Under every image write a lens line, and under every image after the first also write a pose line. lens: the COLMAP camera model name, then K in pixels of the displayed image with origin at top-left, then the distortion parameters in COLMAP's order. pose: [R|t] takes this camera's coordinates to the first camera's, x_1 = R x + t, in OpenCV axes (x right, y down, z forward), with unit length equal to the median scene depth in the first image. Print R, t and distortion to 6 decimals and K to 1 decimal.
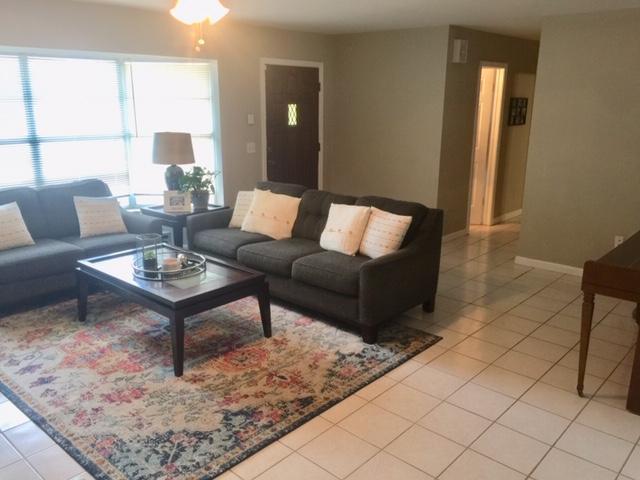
lens RADIAL K [[551.0, 0, 317.9], [0, 551.0, 240.7], [0, 0, 1]] dist [0.040083, -0.009914]
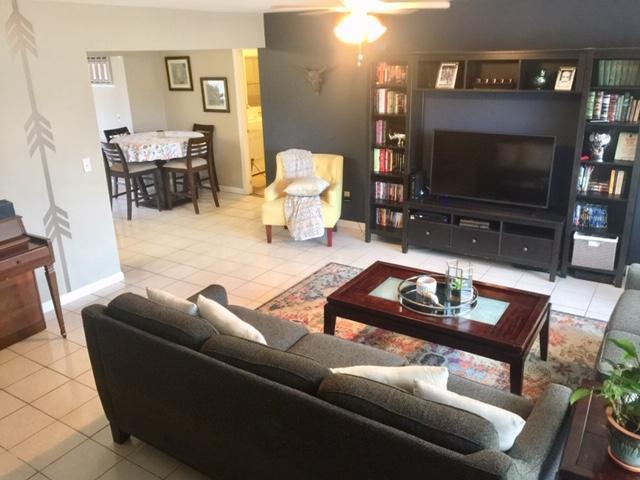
lens RADIAL K [[551.0, 0, 317.9], [0, 551.0, 240.7], [0, 0, 1]] dist [0.040083, -0.009914]
pose [[-0.986859, 0.079098, -0.140903, 0.057523], [-0.014178, 0.826246, 0.563131, -0.692813], [0.160963, 0.557729, -0.814266, 2.148929]]
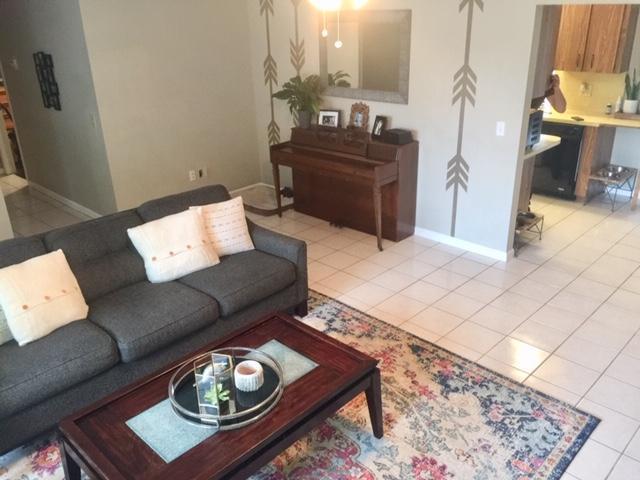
lens RADIAL K [[551.0, 0, 317.9], [0, 551.0, 240.7], [0, 0, 1]] dist [0.040083, -0.009914]
pose [[0.029350, -0.394255, 0.918532, -1.017990], [0.275063, 0.886636, 0.371775, -0.402575], [-0.960978, 0.241742, 0.134468, 1.006694]]
